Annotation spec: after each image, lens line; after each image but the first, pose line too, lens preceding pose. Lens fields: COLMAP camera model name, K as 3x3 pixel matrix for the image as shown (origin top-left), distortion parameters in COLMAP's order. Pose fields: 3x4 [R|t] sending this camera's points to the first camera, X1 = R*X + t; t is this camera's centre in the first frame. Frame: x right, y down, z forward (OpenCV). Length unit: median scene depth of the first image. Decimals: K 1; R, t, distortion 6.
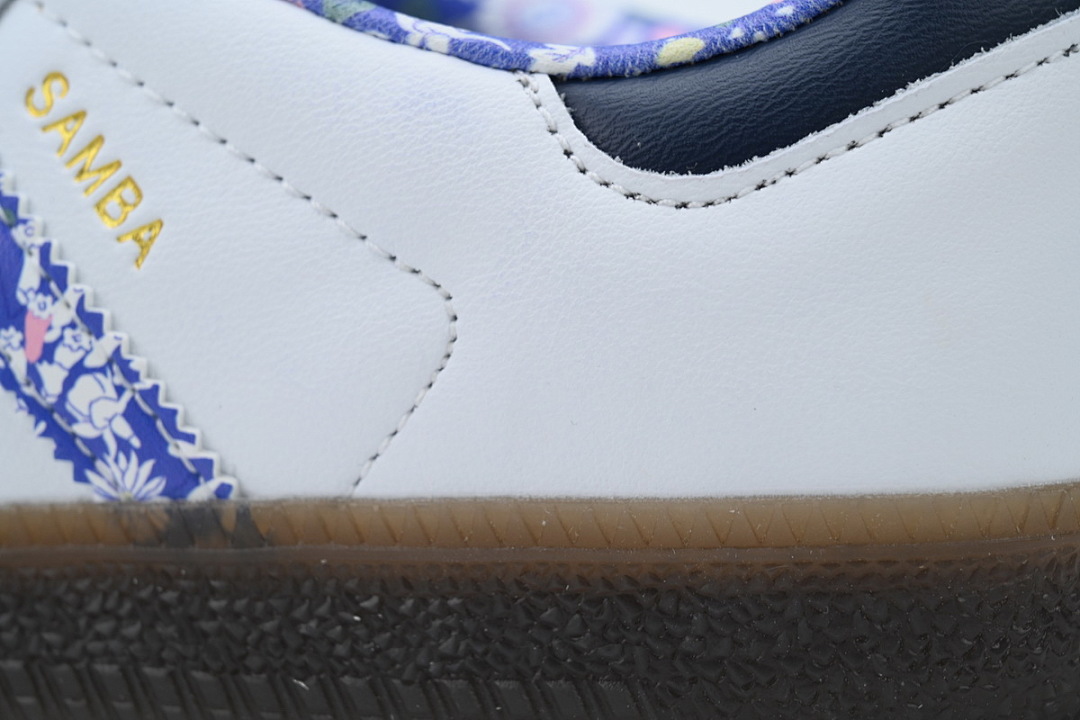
lens RADIAL K [[3741.9, 0, 540.0], [0, 3741.9, 359.7], [0, 0, 1]] dist [0.082237, 0.000000]
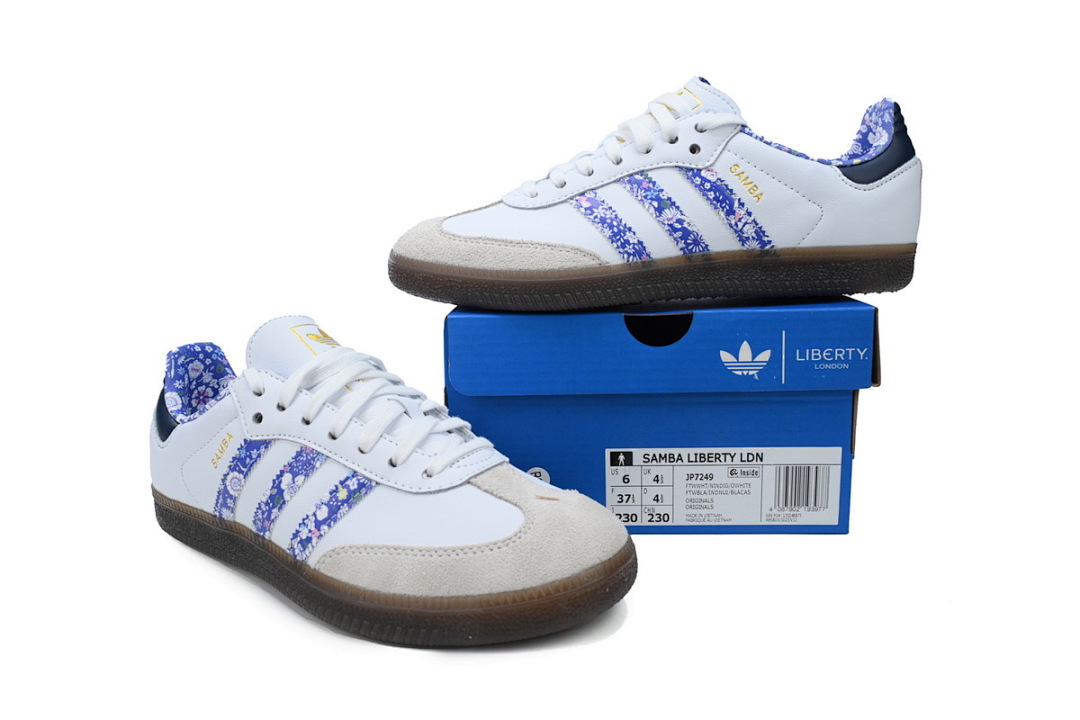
lens RADIAL K [[802.3, 0, 535.7], [0, 802.3, 360.2], [0, 0, 1]] dist [-0.000968, 0.000608]
pose [[0.946462, -0.052239, 0.318561, -0.754785], [0.020386, 0.994522, 0.102518, 0.070772], [-0.322172, -0.090535, 0.942342, 0.041628]]
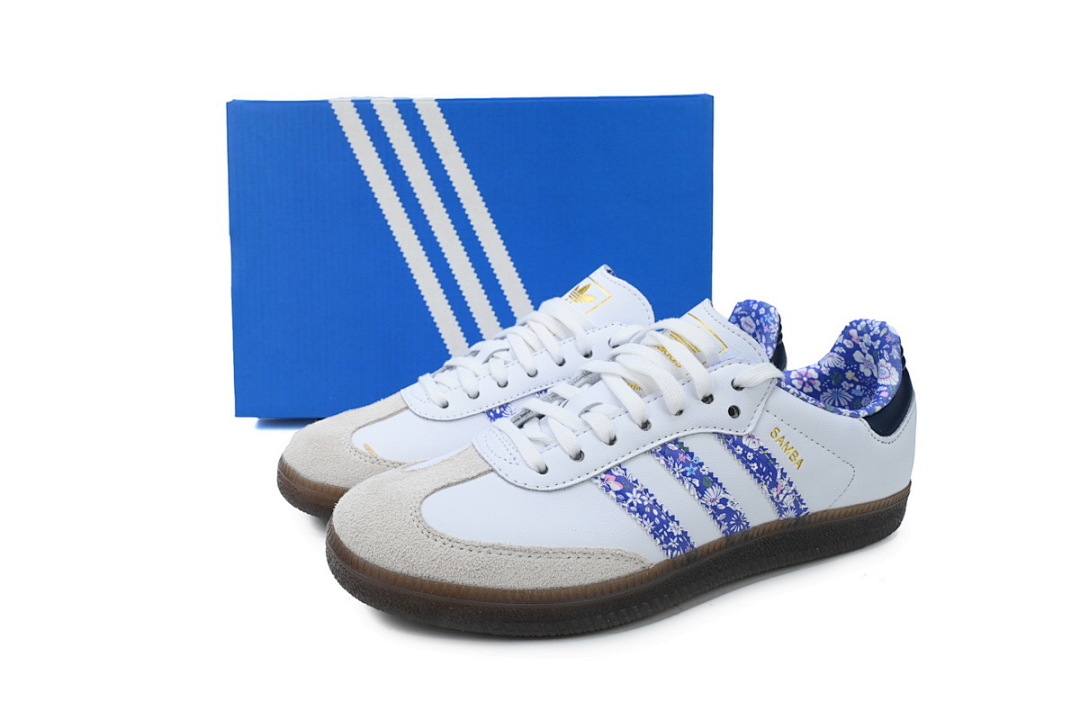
lens RADIAL K [[802.3, 0, 541.3], [0, 802.3, 362.1], [0, 0, 1]] dist [-0.000968, 0.000608]
pose [[0.752293, -0.121746, 0.647483, -0.945124], [0.008707, 0.984529, 0.175004, -0.322828], [-0.658772, -0.126017, 0.741714, 0.502408]]
